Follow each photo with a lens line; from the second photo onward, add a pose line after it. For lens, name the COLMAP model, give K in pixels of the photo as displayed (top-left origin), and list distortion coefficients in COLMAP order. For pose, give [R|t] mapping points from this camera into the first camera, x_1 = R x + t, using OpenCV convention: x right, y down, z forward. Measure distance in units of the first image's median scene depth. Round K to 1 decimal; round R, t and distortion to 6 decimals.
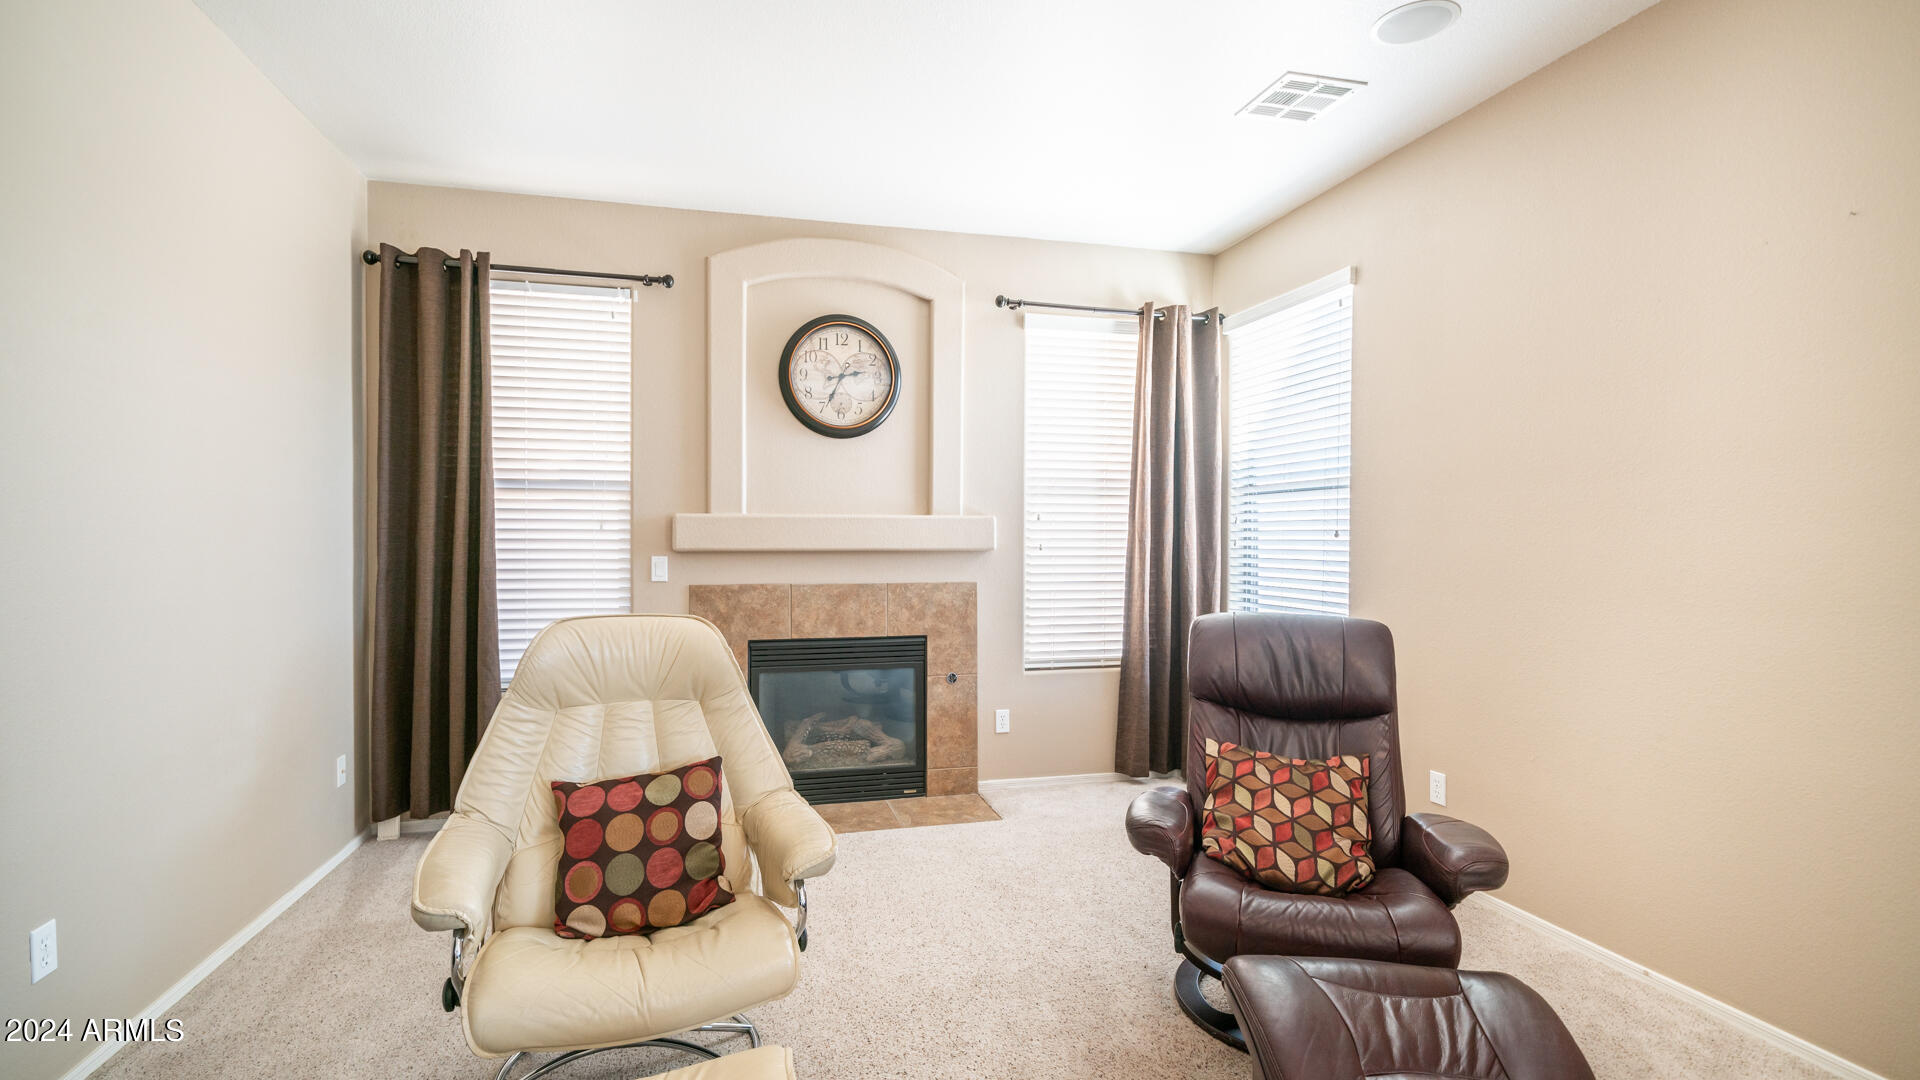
lens RADIAL K [[925.7, 0, 960.0], [0, 925.7, 540.0], [0, 0, 1]] dist [-0.001715, -0.000263]
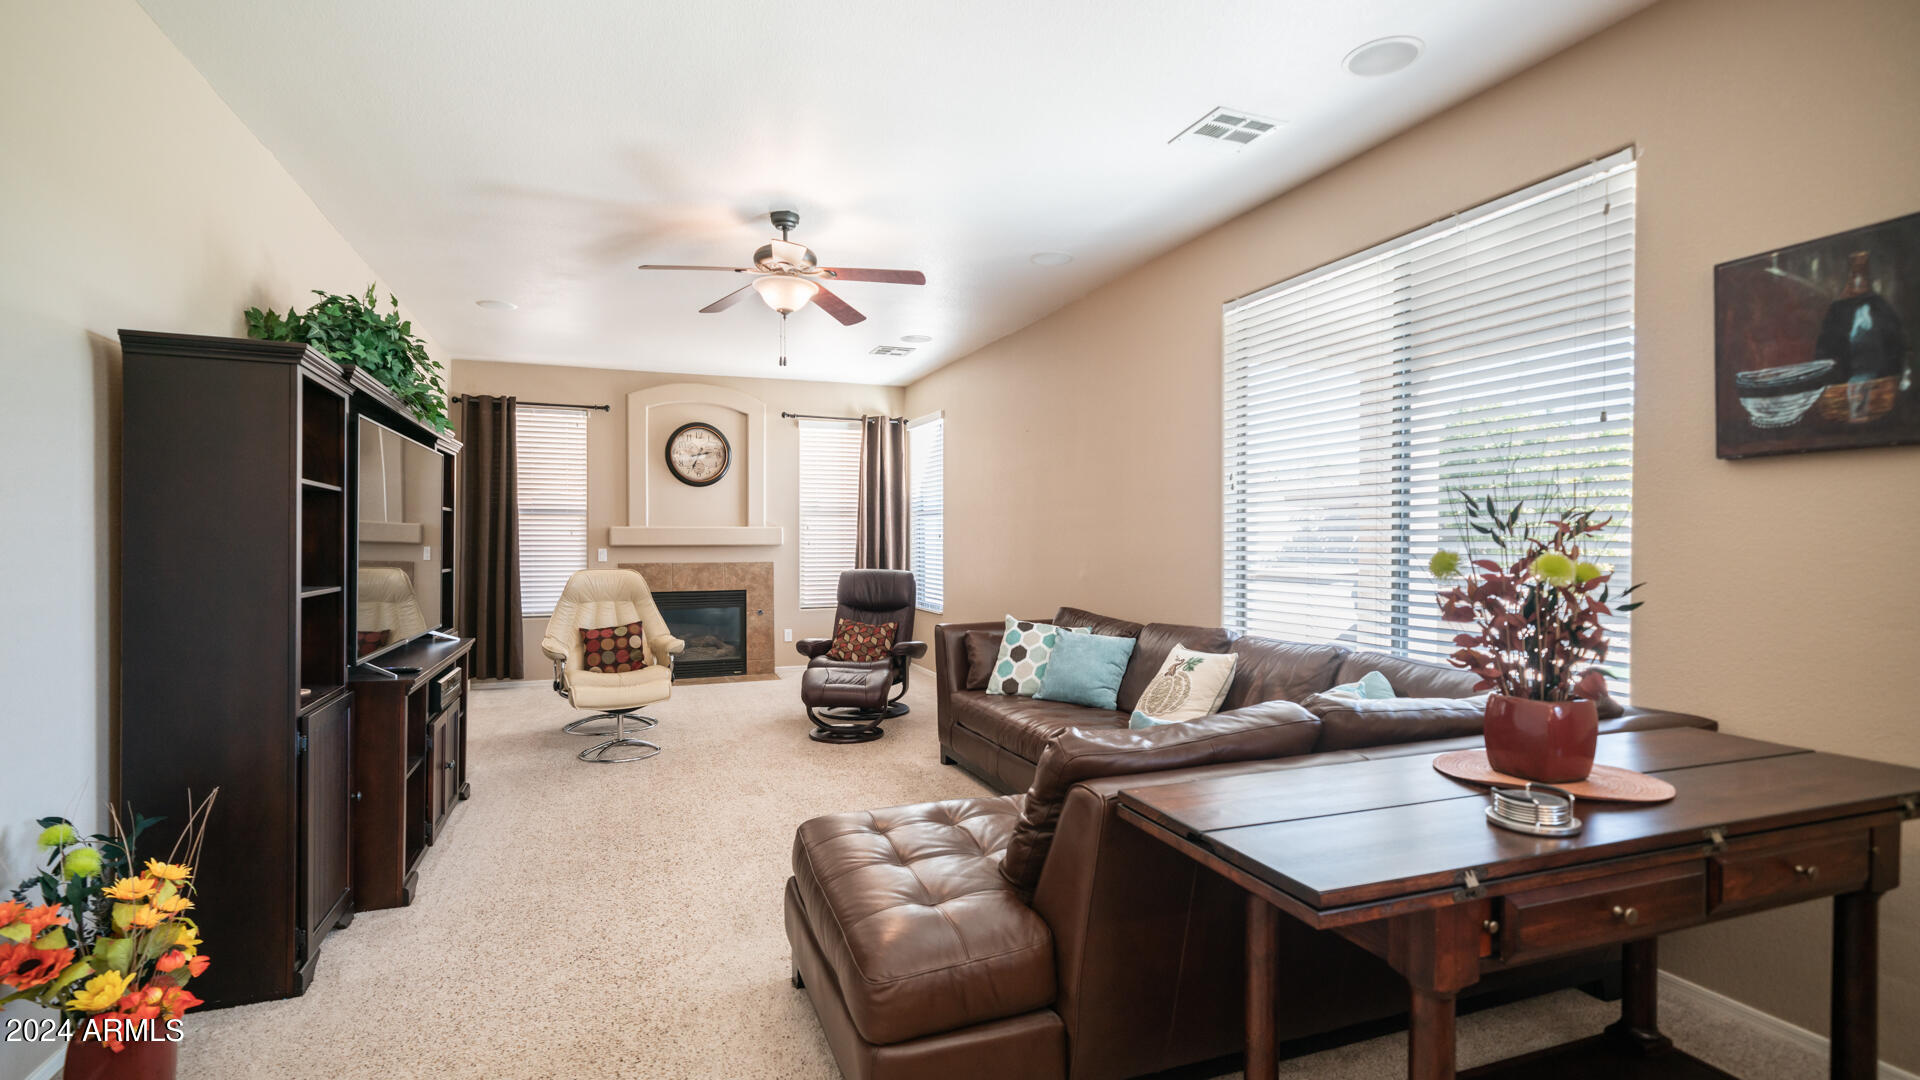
lens RADIAL K [[925.7, 0, 960.0], [0, 925.7, 540.0], [0, 0, 1]] dist [-0.001715, -0.000263]
pose [[0.994141, -0.003812, 0.108026, 0.200771], [0.003727, 0.999993, 0.000982, 0.000444], [-0.108029, -0.000574, 0.994148, -0.960961]]
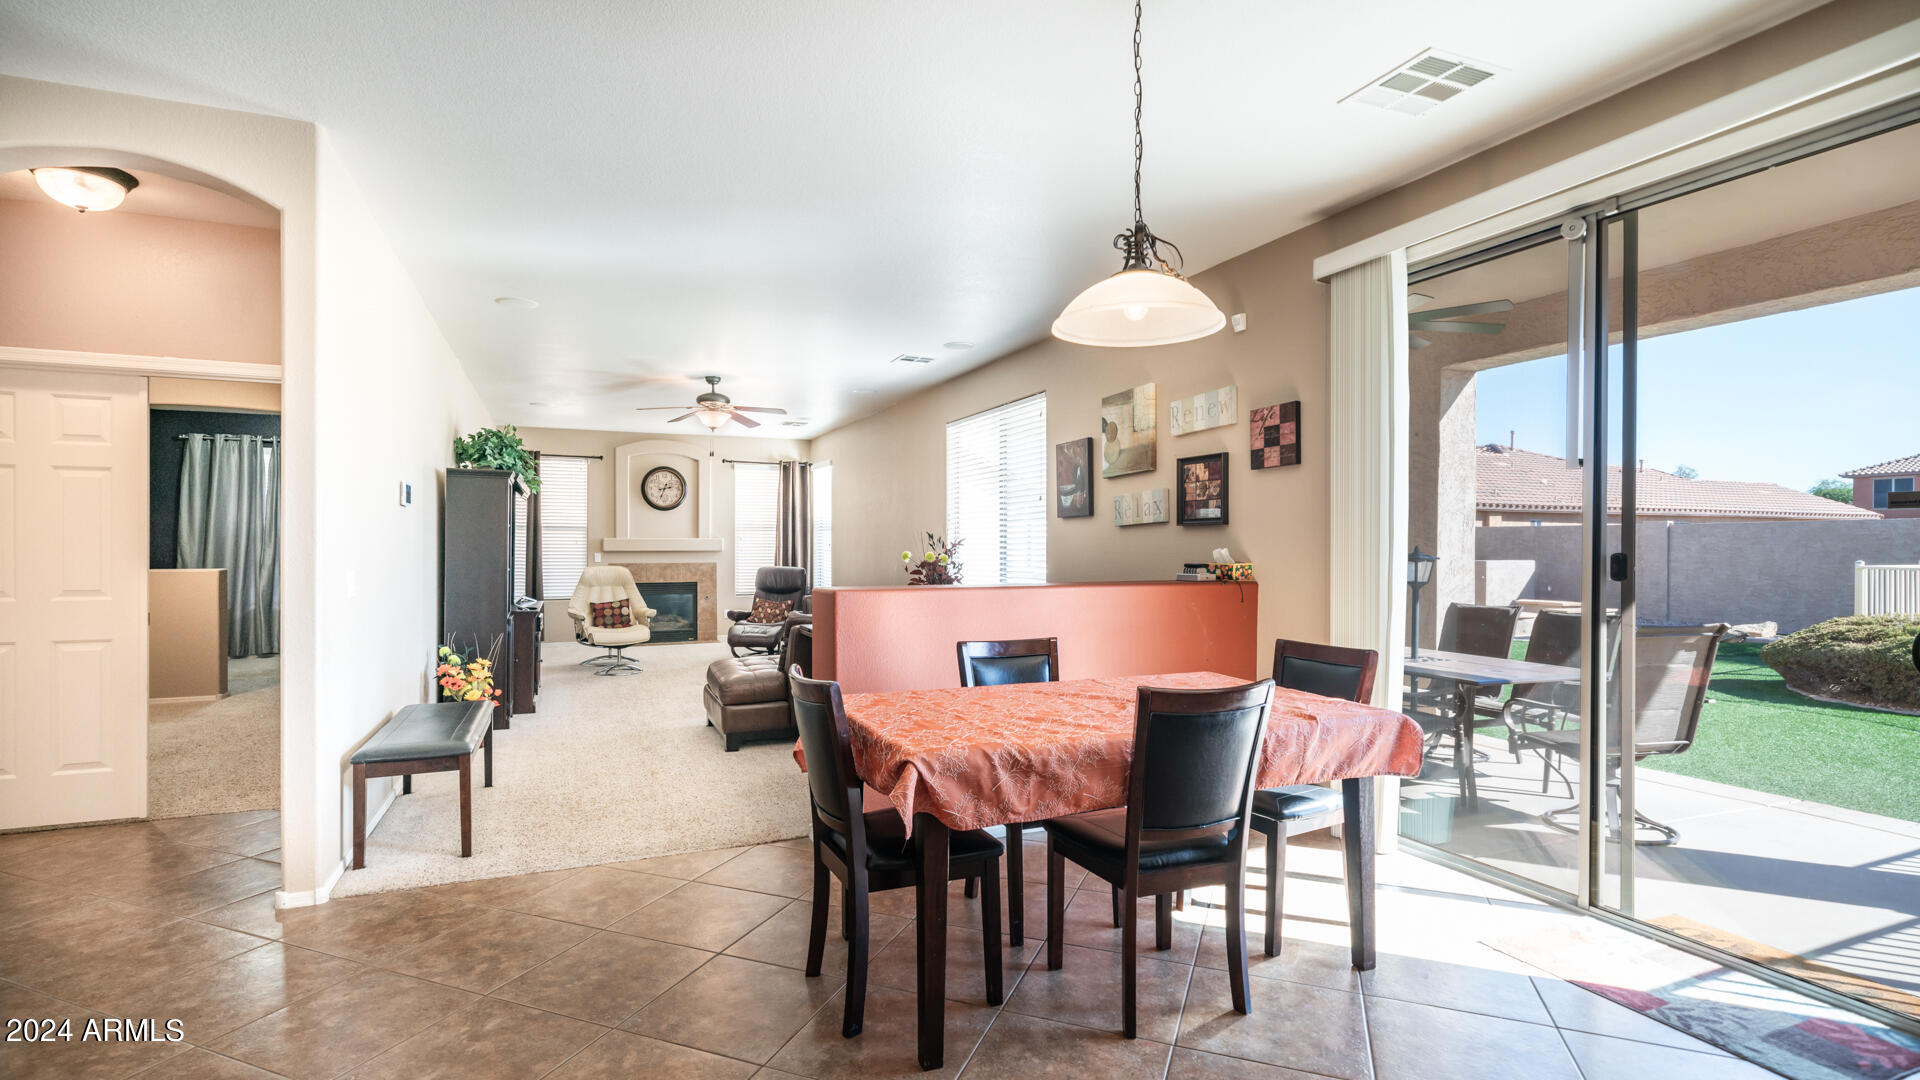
lens RADIAL K [[925.7, 0, 960.0], [0, 925.7, 540.0], [0, 0, 1]] dist [-0.001715, -0.000263]
pose [[0.989153, -0.002487, 0.146869, 0.340270], [0.003408, 0.999976, -0.006020, -0.001769], [-0.146851, 0.006455, 0.989138, -1.876742]]
